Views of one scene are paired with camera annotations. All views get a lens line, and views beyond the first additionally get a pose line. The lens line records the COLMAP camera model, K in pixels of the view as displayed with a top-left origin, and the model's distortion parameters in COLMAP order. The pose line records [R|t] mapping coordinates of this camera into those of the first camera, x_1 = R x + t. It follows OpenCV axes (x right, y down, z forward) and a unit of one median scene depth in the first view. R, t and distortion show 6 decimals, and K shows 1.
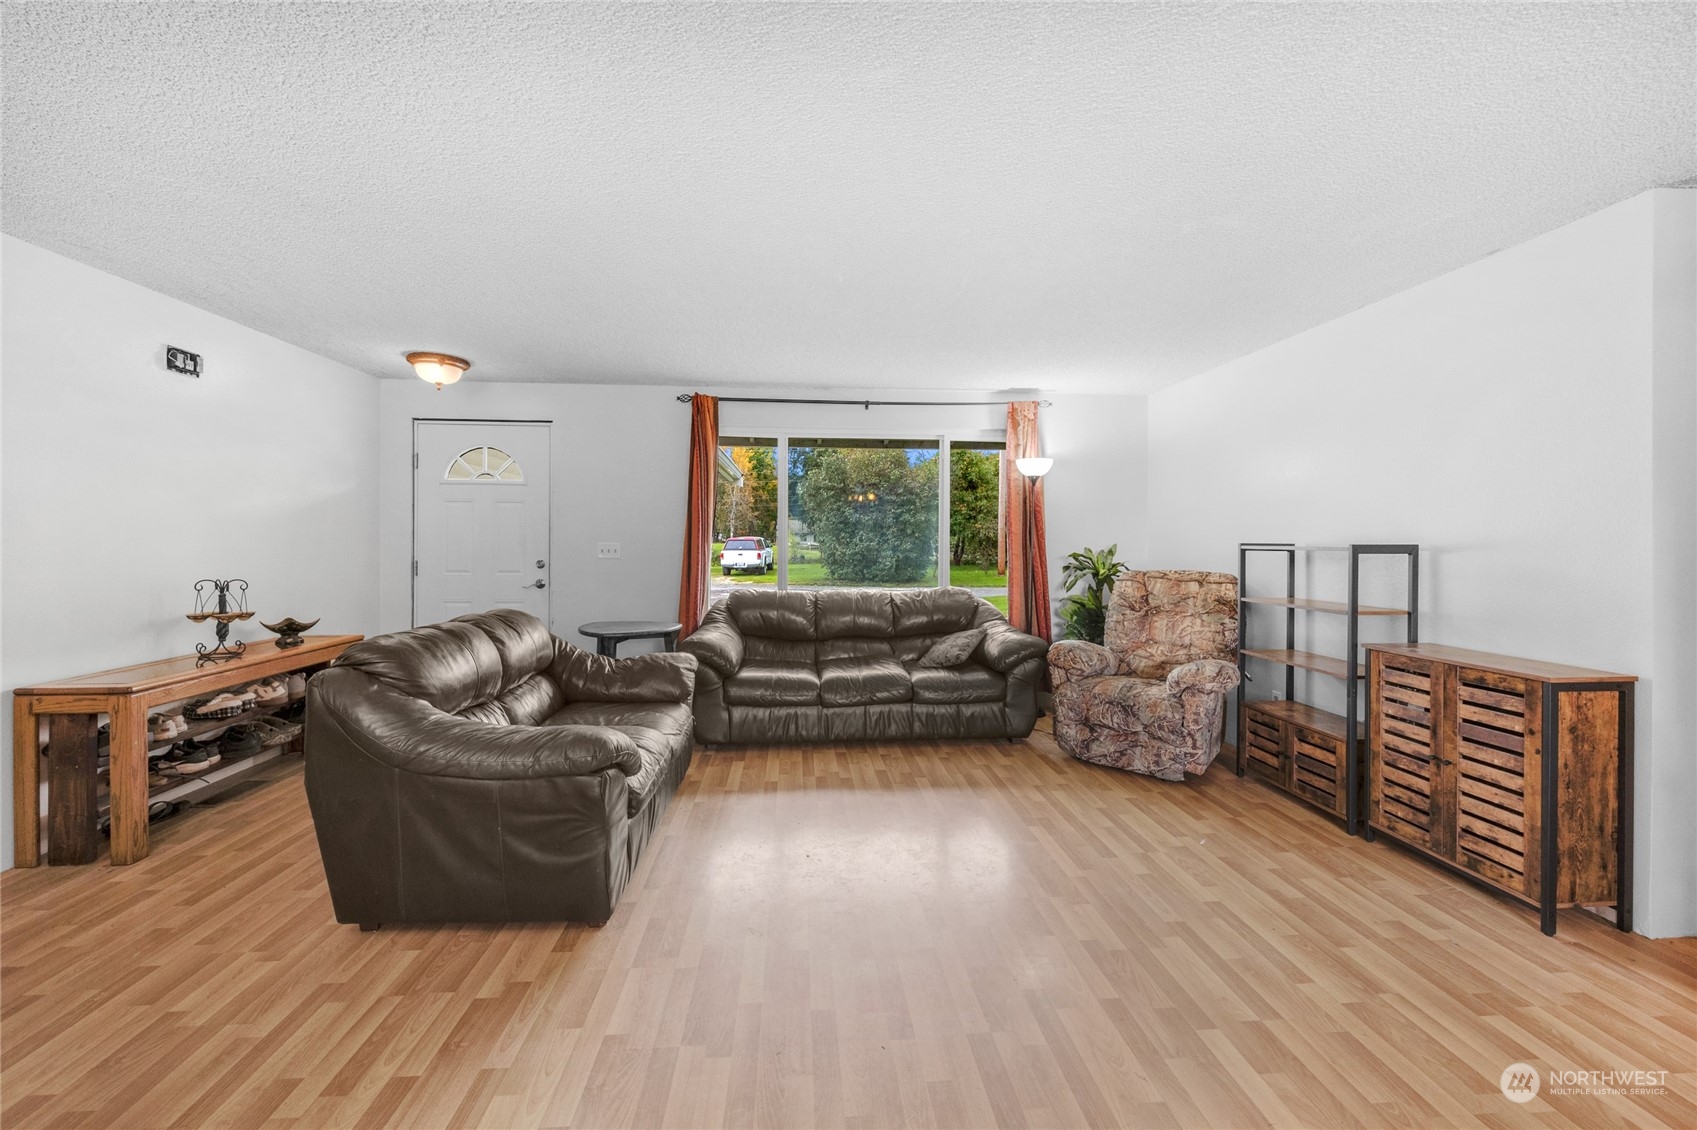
lens RADIAL K [[659.4, 0, 845.6], [0, 659.4, 542.4], [0, 0, 1]] dist [-0.002717, -0.000153]
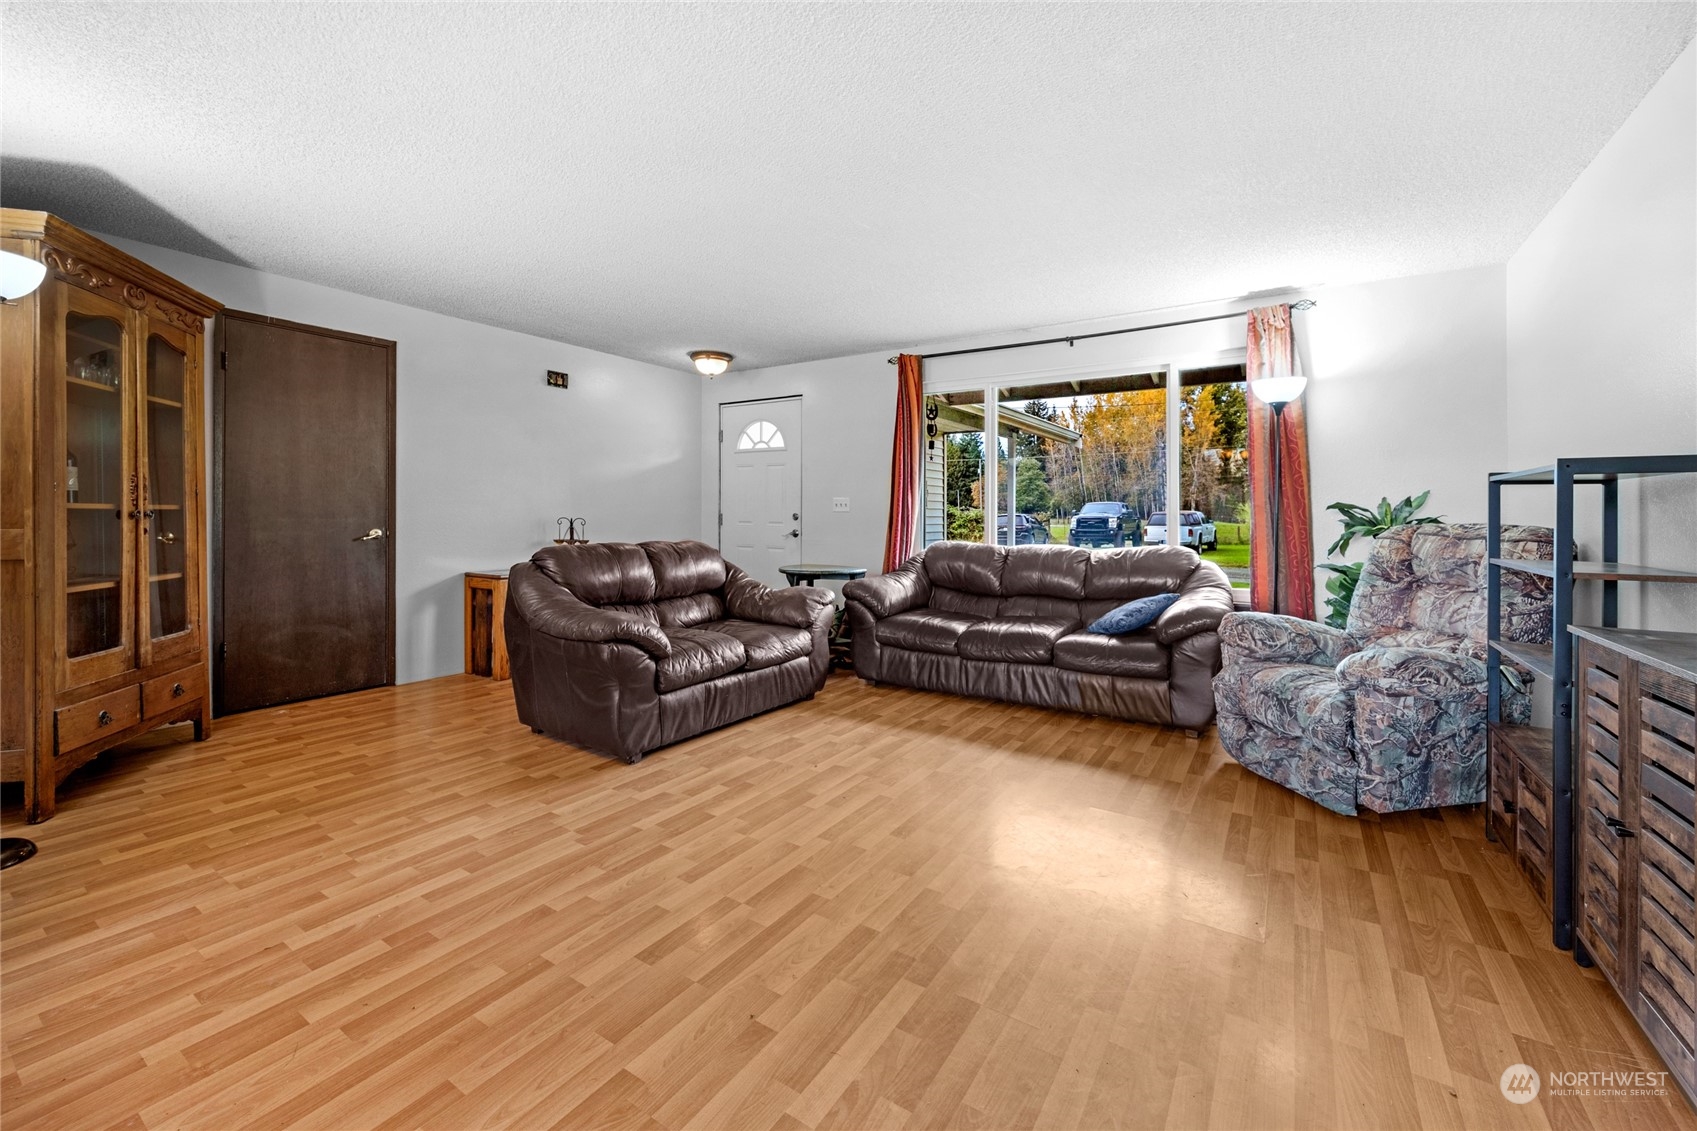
lens RADIAL K [[689.5, 0, 850.9], [0, 689.5, 523.3], [0, 0, 1]] dist [-0.000484, 0.000039]
pose [[0.796141, 0.009486, -0.605036, 0.531219], [-0.007017, 0.999955, 0.006444, 0.052095], [0.605070, -0.000884, 0.796172, 0.100307]]
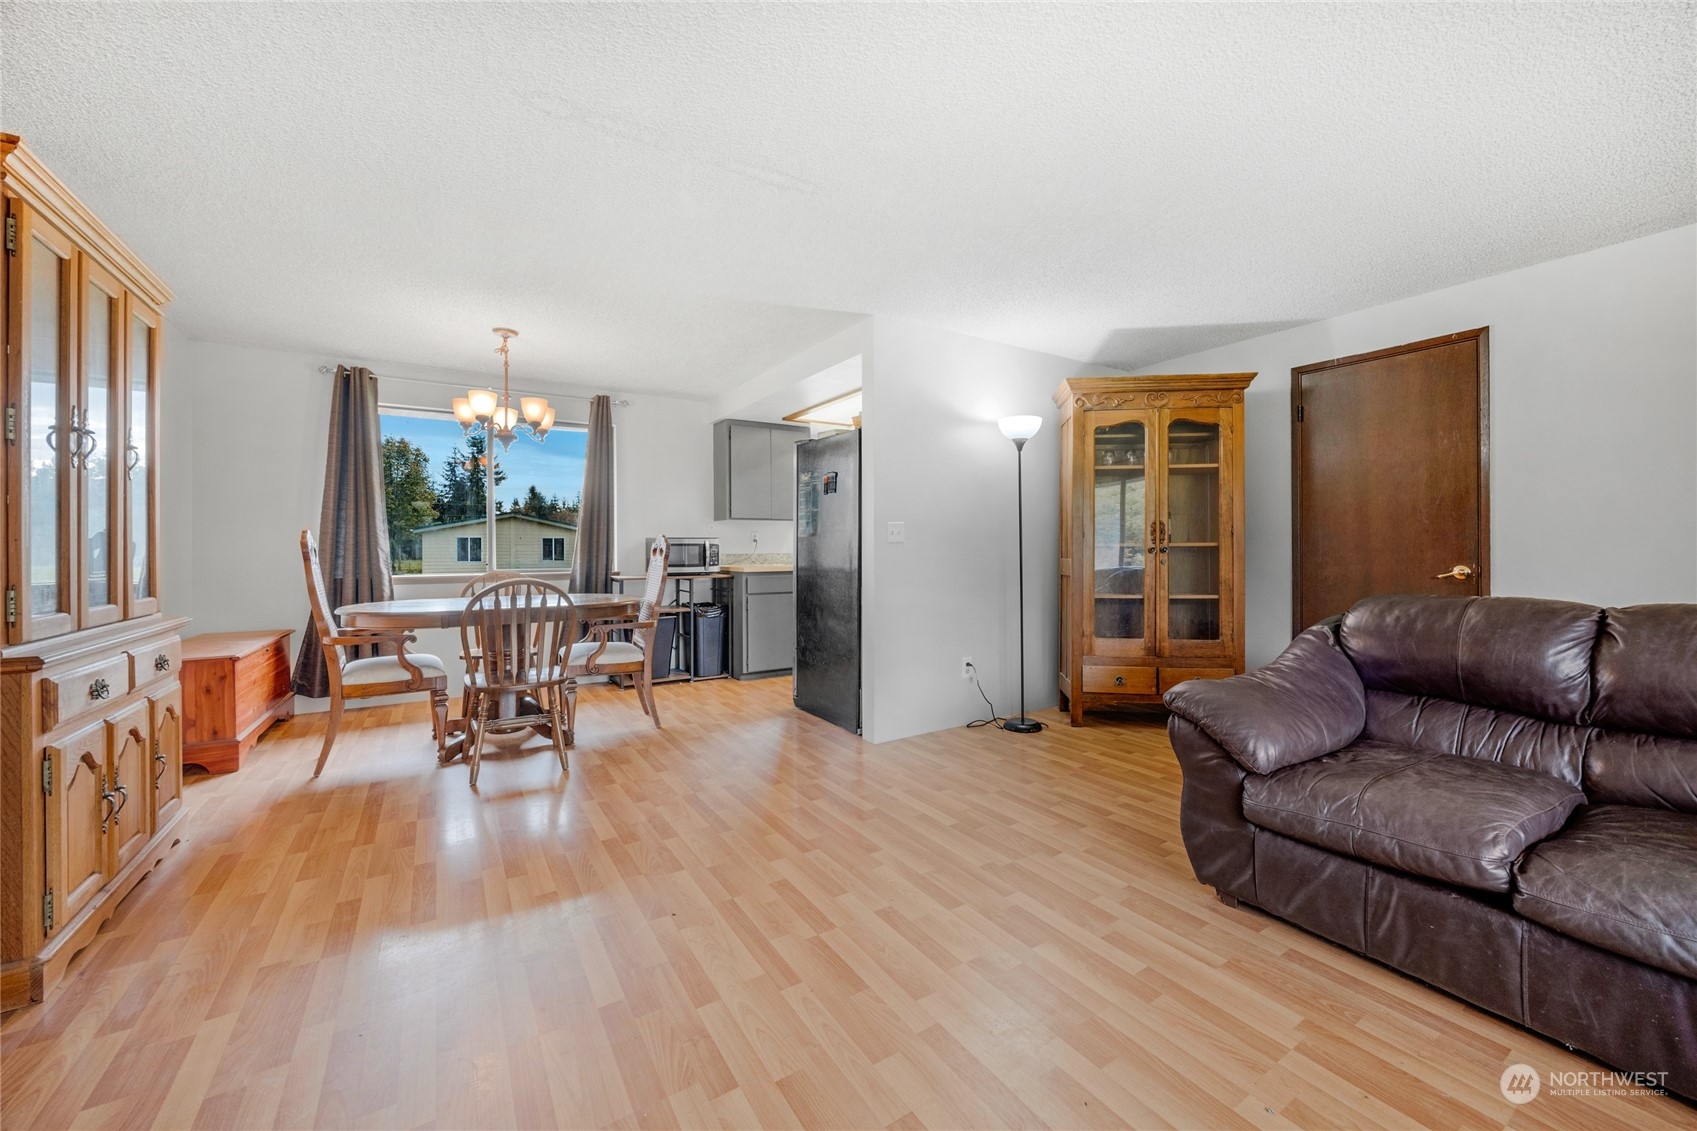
lens RADIAL K [[665.4, 0, 860.3], [0, 665.4, 552.6], [0, 0, 1]] dist [-0.000664, -0.000020]
pose [[-0.883526, 0.004972, -0.468356, 0.339695], [0.001602, 0.999970, 0.007594, 0.048114], [0.468380, 0.005959, -0.883507, 1.028805]]
